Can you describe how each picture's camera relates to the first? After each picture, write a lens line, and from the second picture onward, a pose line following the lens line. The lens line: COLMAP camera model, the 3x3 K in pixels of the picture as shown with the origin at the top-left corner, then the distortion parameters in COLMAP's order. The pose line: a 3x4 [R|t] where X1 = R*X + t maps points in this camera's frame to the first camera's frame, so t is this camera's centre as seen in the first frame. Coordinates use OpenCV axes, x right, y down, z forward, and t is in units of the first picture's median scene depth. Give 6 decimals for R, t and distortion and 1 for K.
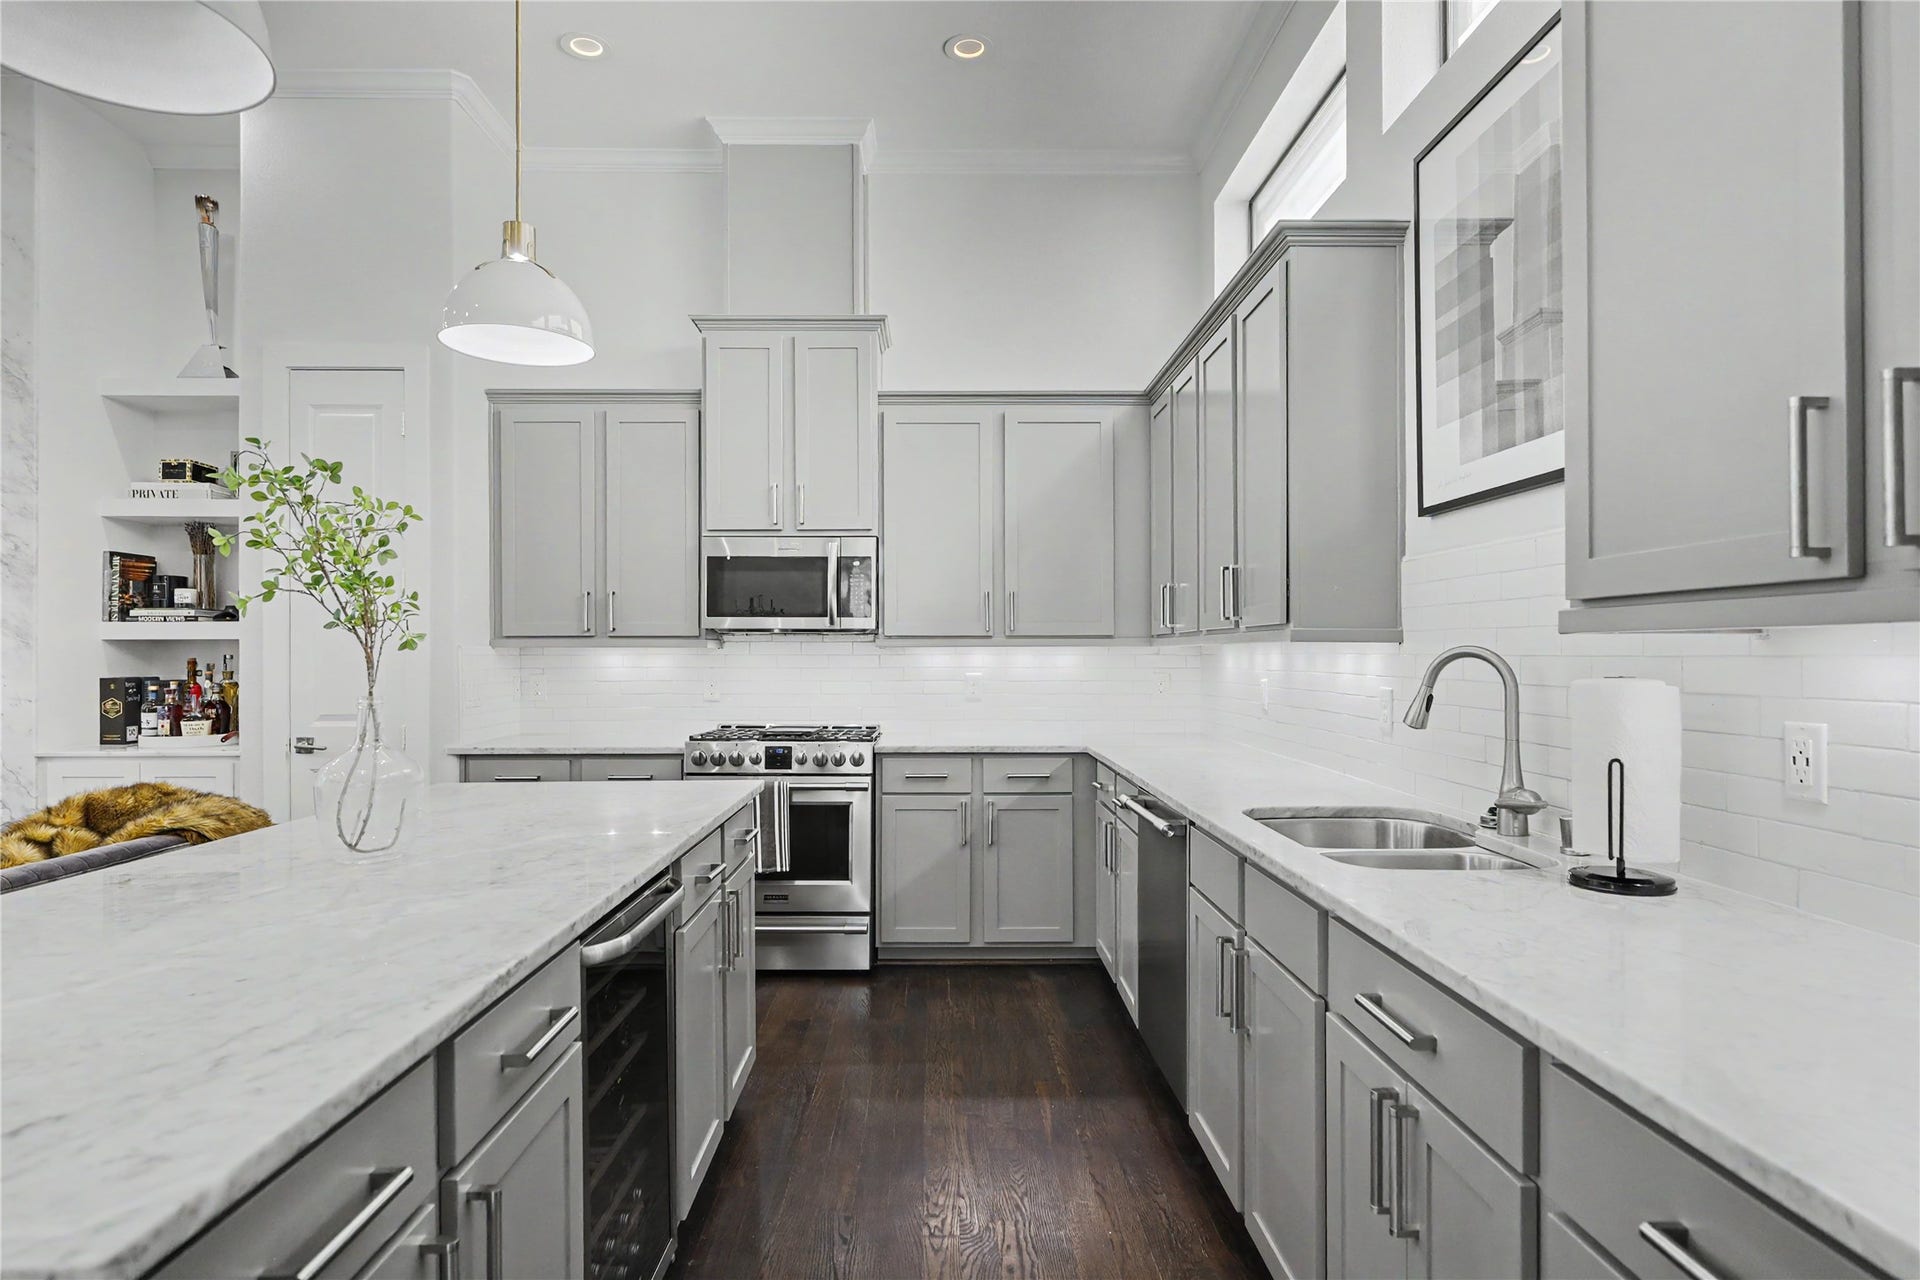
lens RADIAL K [[1065.4, 0, 956.6], [0, 1065.4, 640.4], [0, 0, 1]] dist [0.008021, -0.000863]
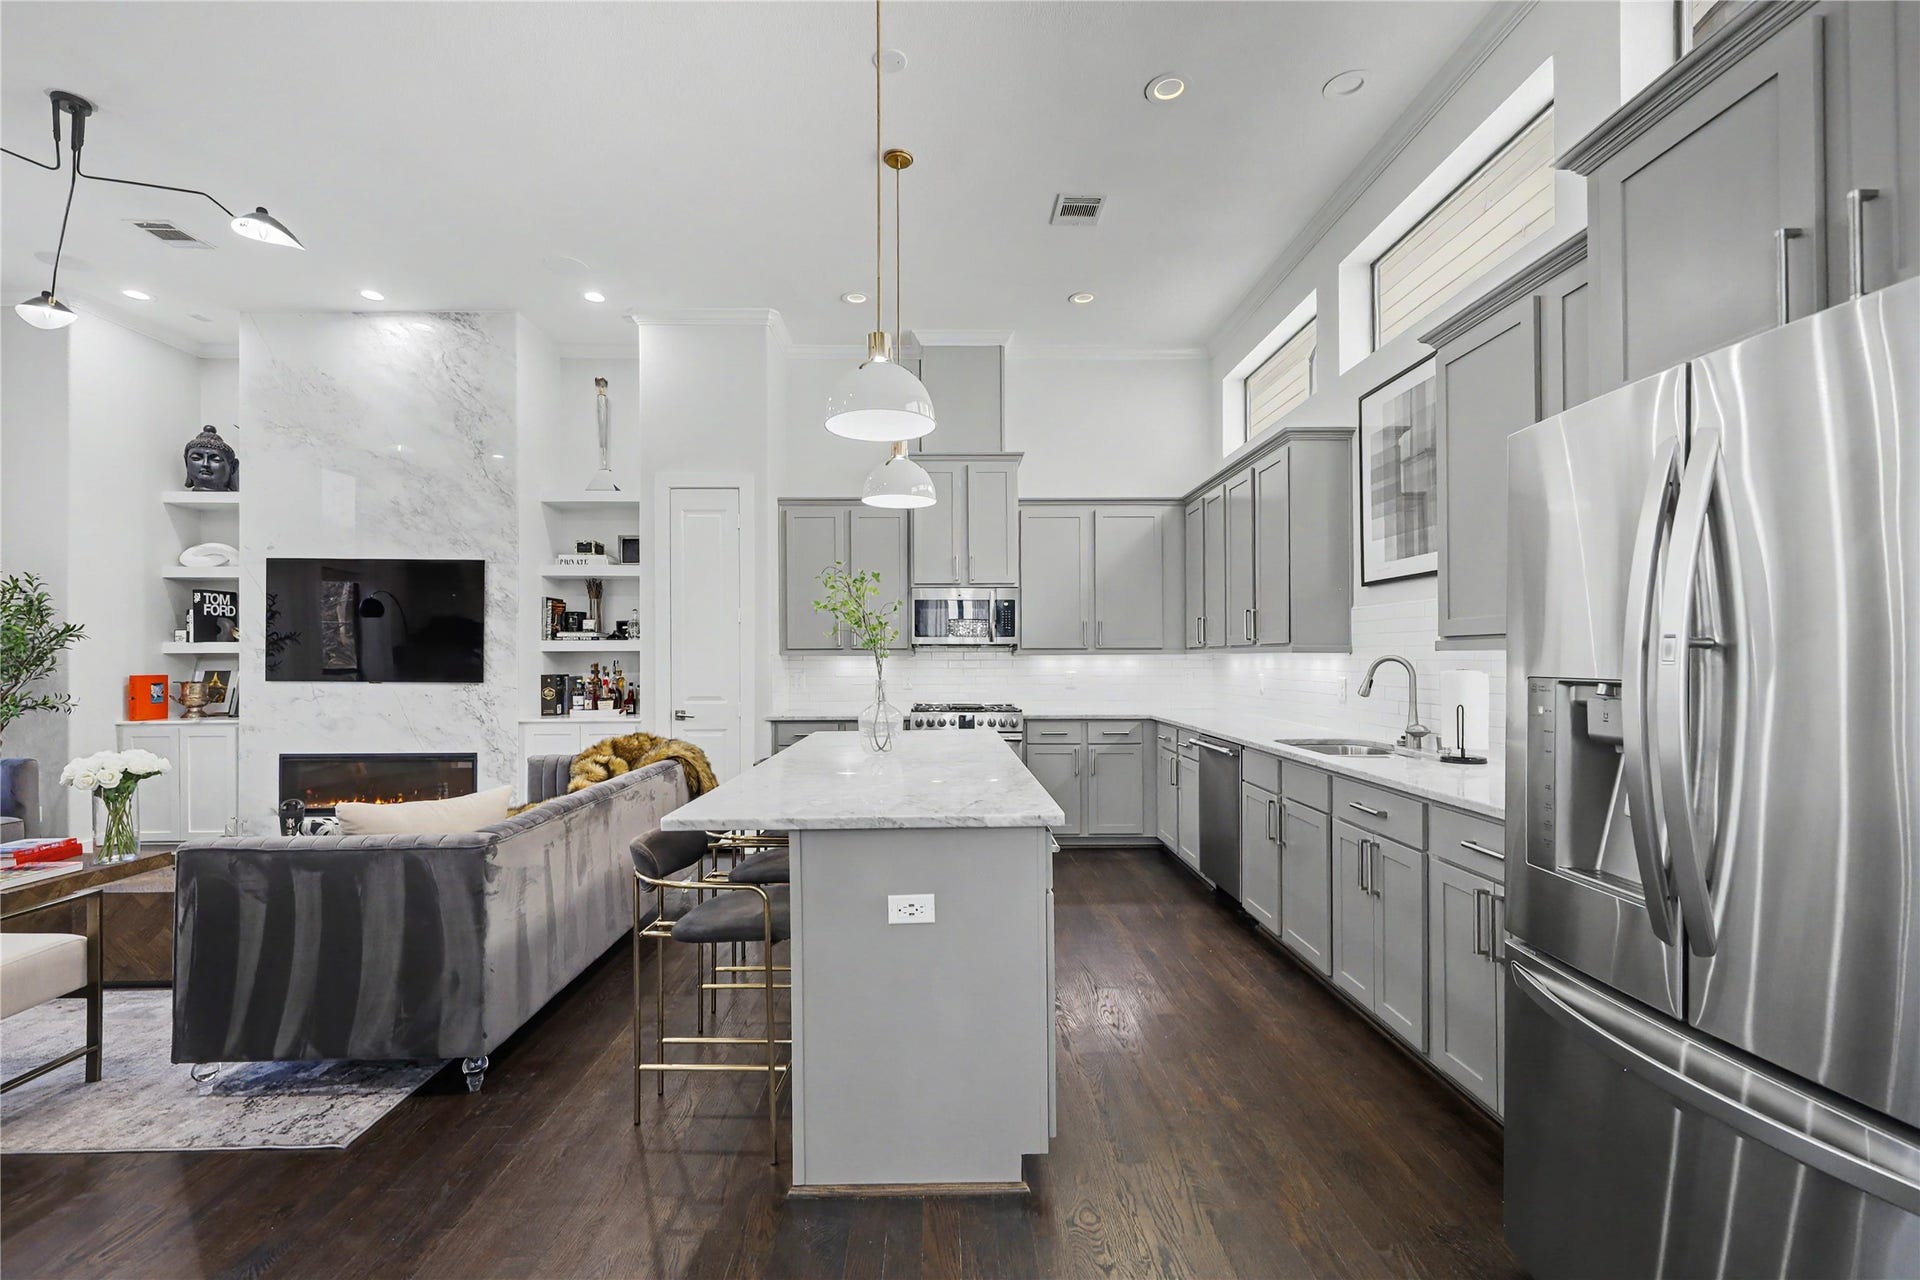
lens RADIAL K [[861.6, 0, 951.2], [0, 861.6, 646.3], [0, 0, 1]] dist [0.001637, 0.000066]
pose [[0.999998, -0.001943, 0.000028, -0.187245], [0.001943, 0.999997, -0.001118, -0.006192], [-0.000026, 0.001118, 0.999999, -0.334937]]
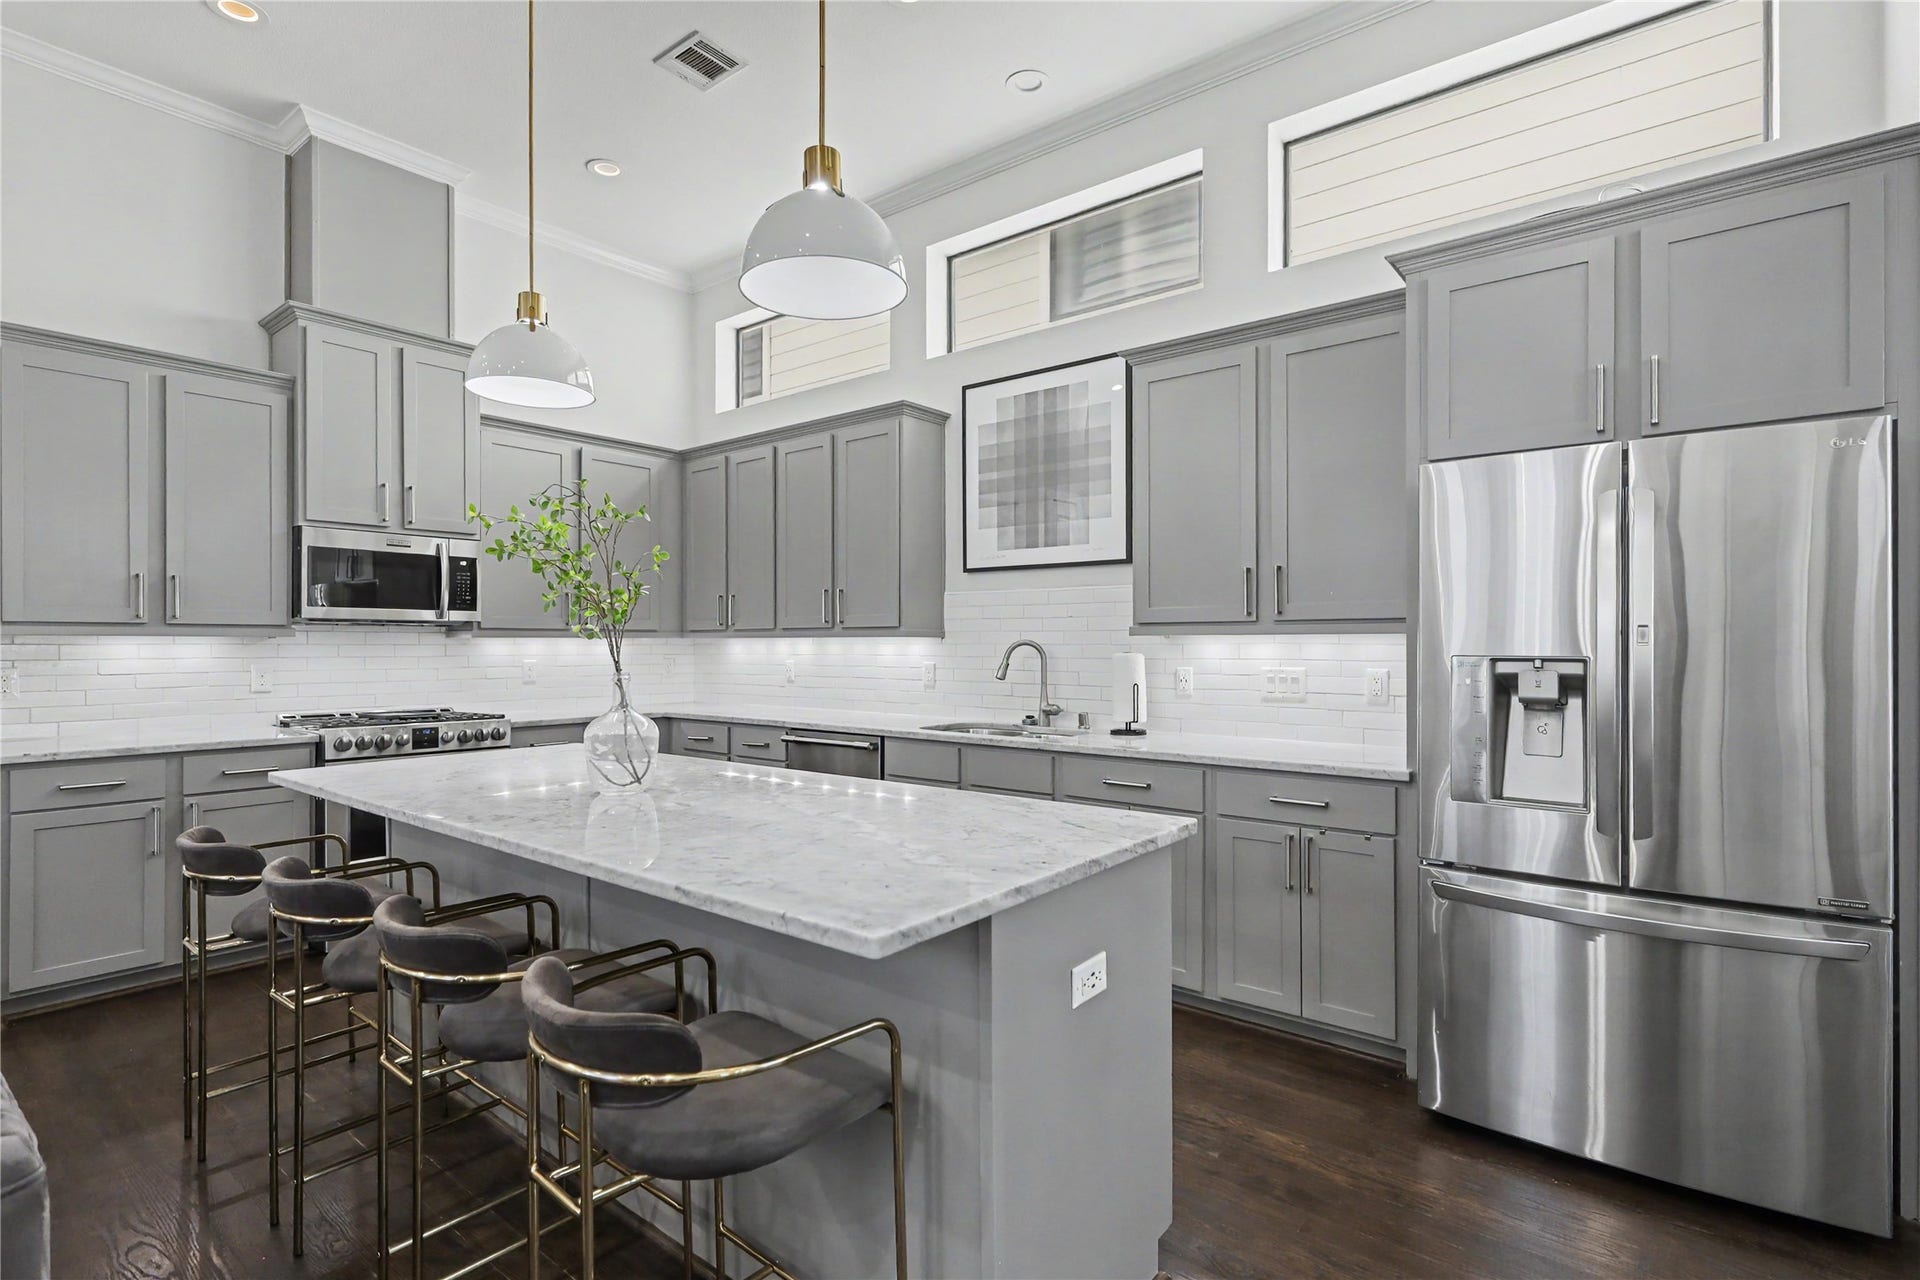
lens RADIAL K [[934.3, 0, 948.7], [0, 934.3, 647.5], [0, 0, 1]] dist [-0.012334, -0.001026]
pose [[0.619304, -0.001888, 0.785149, -0.577050], [-0.010417, 0.999889, 0.010620, 0.001047], [-0.785082, -0.014756, 0.619216, -0.016767]]
